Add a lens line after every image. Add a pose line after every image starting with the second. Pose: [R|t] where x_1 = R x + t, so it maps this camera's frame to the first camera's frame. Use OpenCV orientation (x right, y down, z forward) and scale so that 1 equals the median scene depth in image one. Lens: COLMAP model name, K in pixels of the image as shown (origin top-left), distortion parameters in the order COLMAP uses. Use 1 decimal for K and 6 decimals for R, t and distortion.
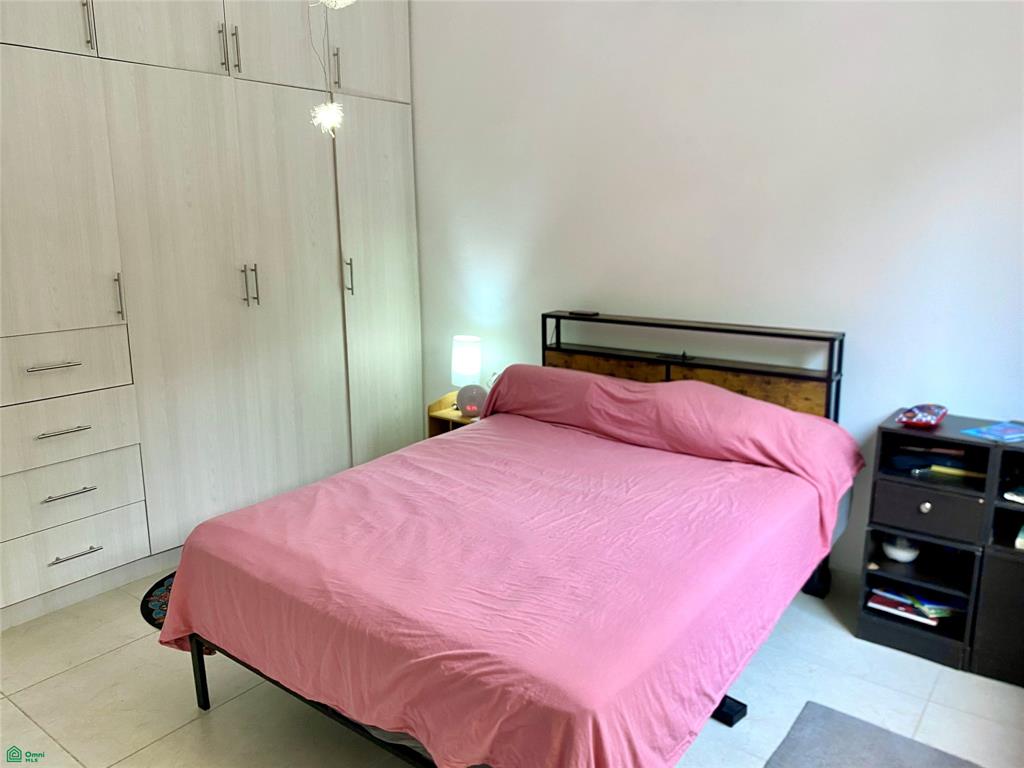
lens RADIAL K [[777.2, 0, 512.5], [0, 777.2, 384.3], [0, 0, 1]] dist [-0.000206, 0.001105]
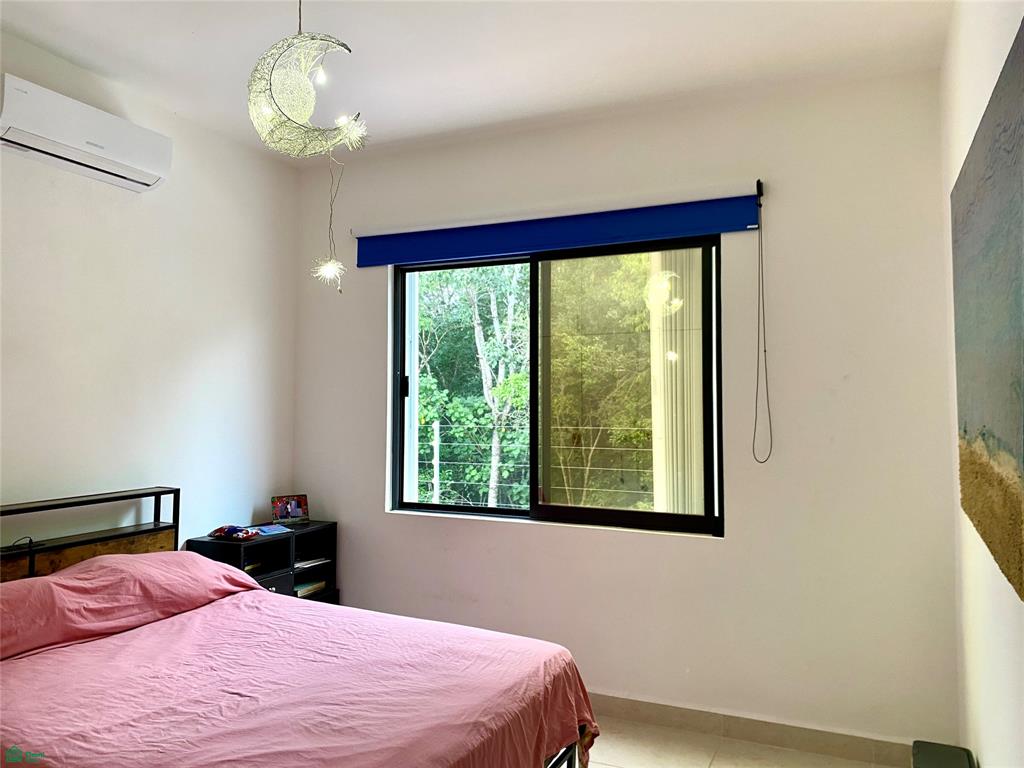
lens RADIAL K [[777.2, 0, 512.5], [0, 777.2, 383.3], [0, 0, 1]] dist [-0.000206, 0.001105]
pose [[-0.202417, 0.026122, 0.978951, -0.847917], [0.210308, 0.977480, 0.017402, -0.128099], [-0.956451, 0.209404, -0.203352, 0.694688]]
